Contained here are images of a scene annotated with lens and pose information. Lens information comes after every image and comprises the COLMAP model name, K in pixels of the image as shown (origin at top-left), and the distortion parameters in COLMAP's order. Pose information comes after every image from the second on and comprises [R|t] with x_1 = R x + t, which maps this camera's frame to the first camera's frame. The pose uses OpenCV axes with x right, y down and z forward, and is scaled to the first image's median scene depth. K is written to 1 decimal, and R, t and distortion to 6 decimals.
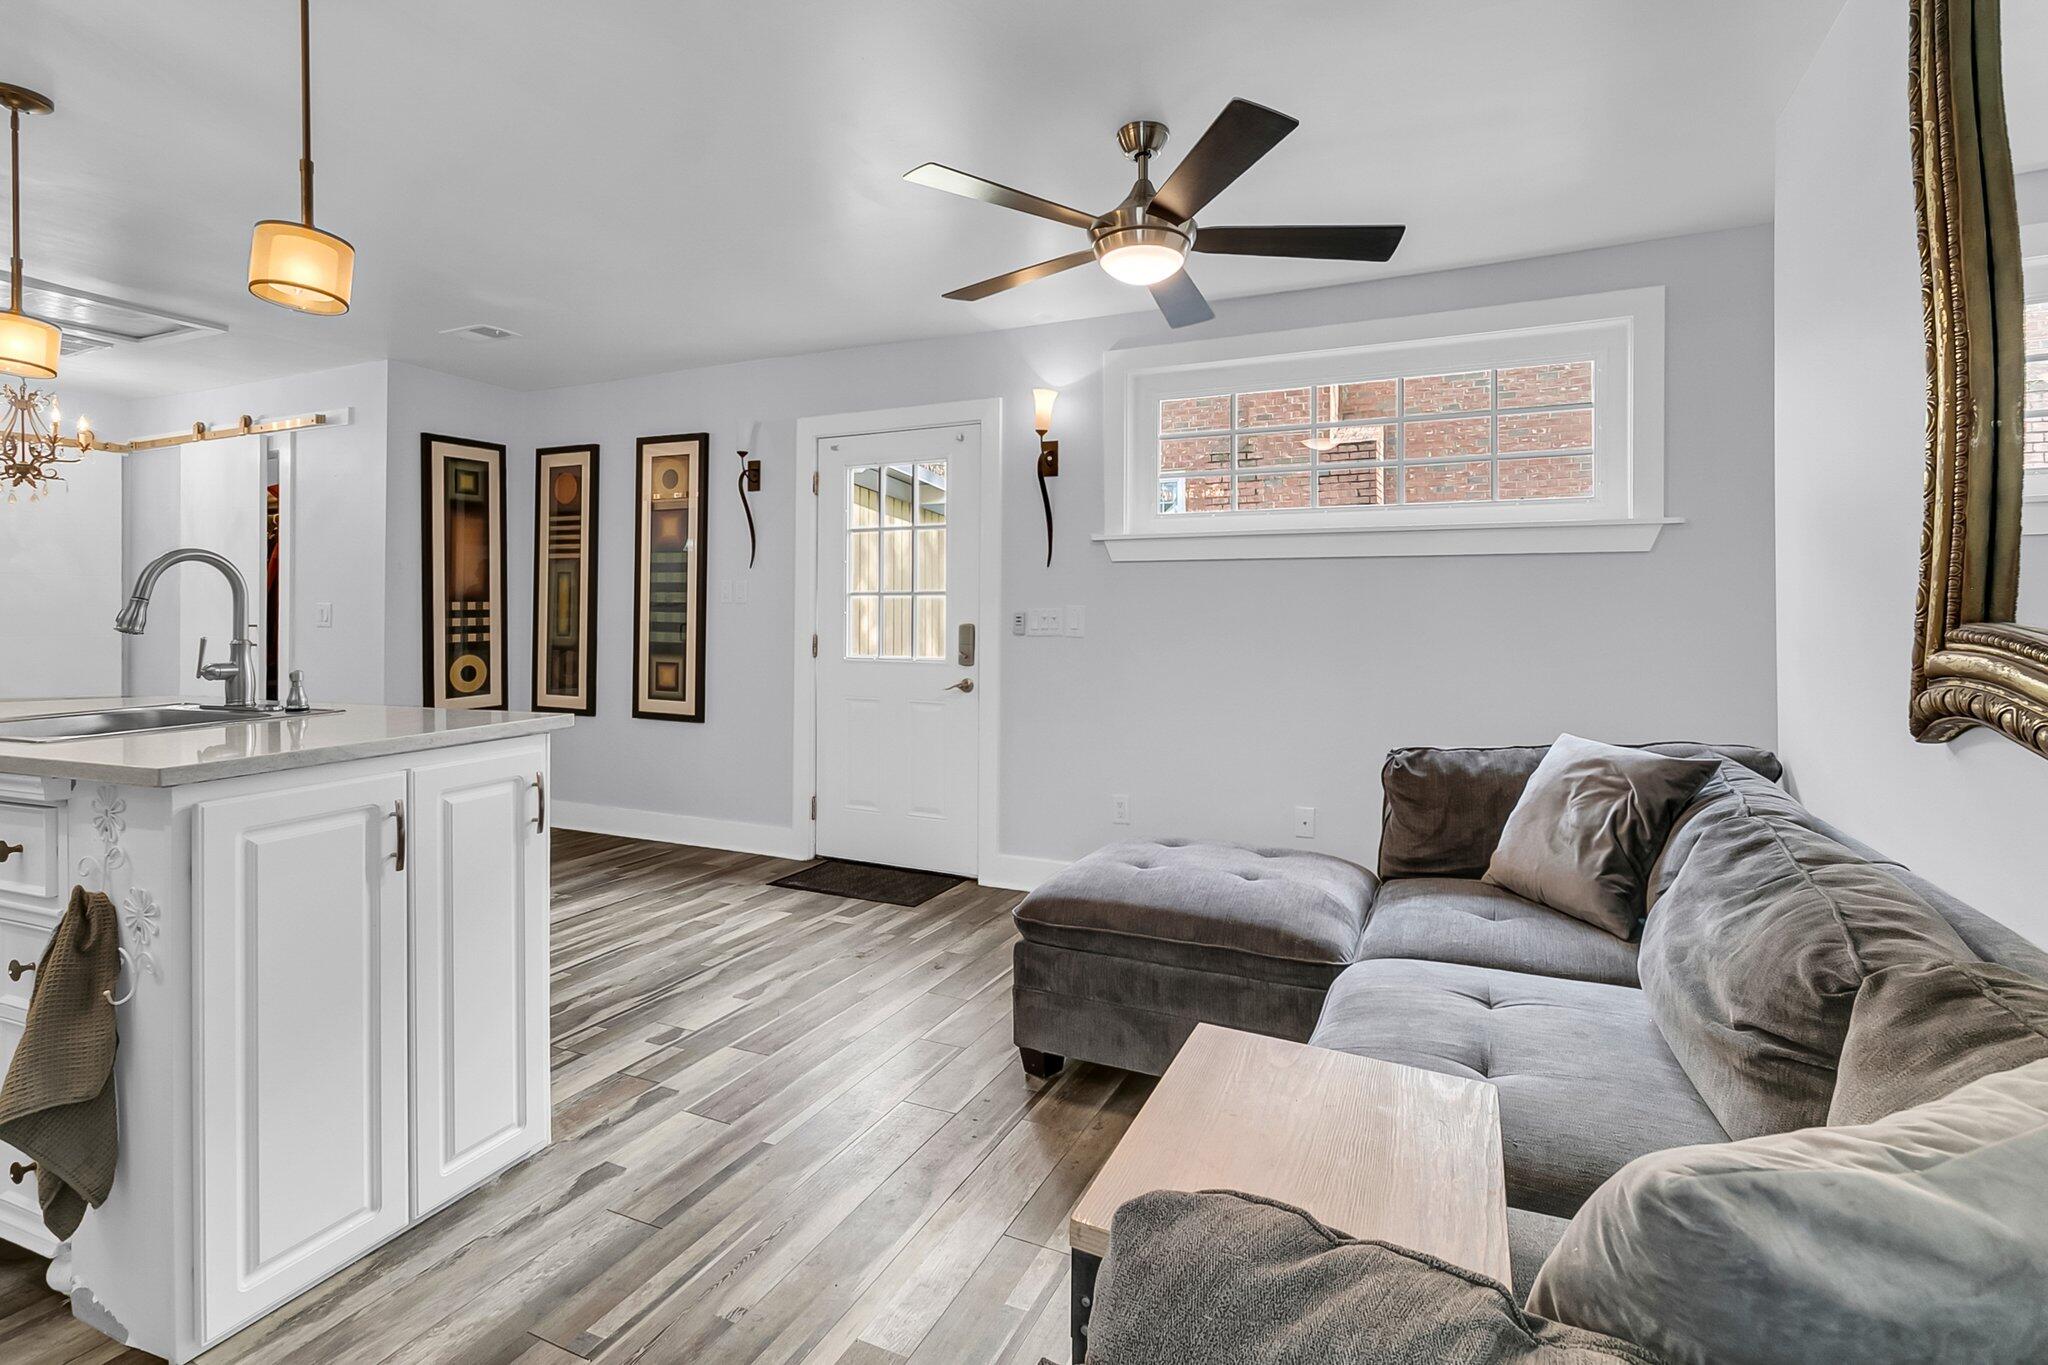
lens RADIAL K [[998.5, 0, 1027.9], [0, 998.5, 608.7], [0, 0, 1]] dist [0.005326, 0.000259]
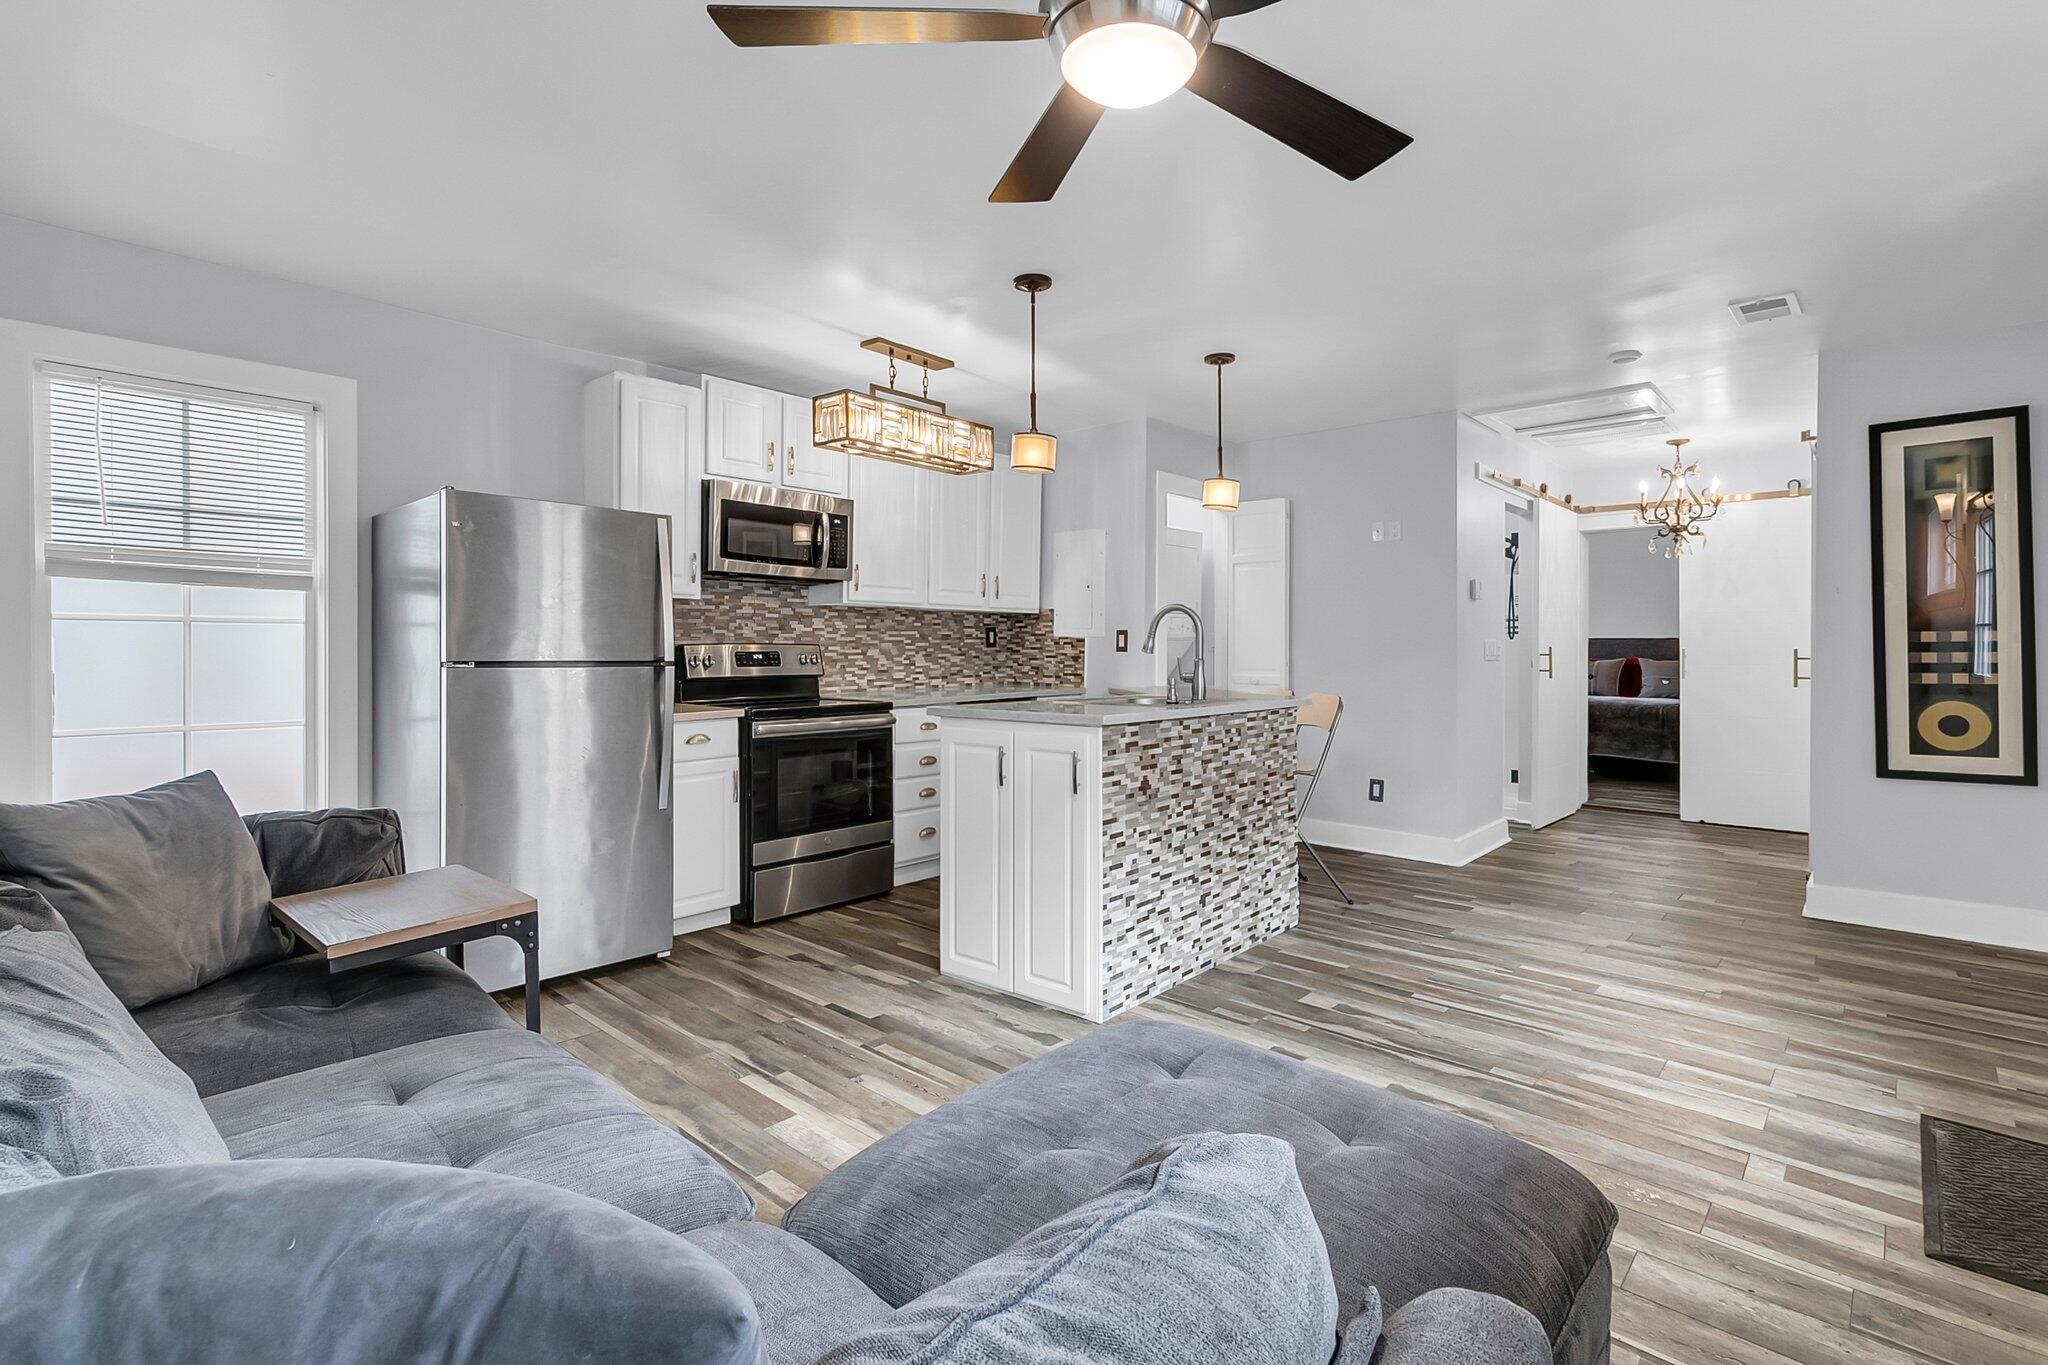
lens RADIAL K [[968.5, 0, 1032.0], [0, 968.5, 649.7], [0, 0, 1]] dist [0.003924, 0.000606]
pose [[-0.303796, 0.006431, -0.952715, 0.588530], [-0.000356, 0.999976, 0.006864, 0.004168], [0.952737, 0.002425, -0.303787, 0.932912]]
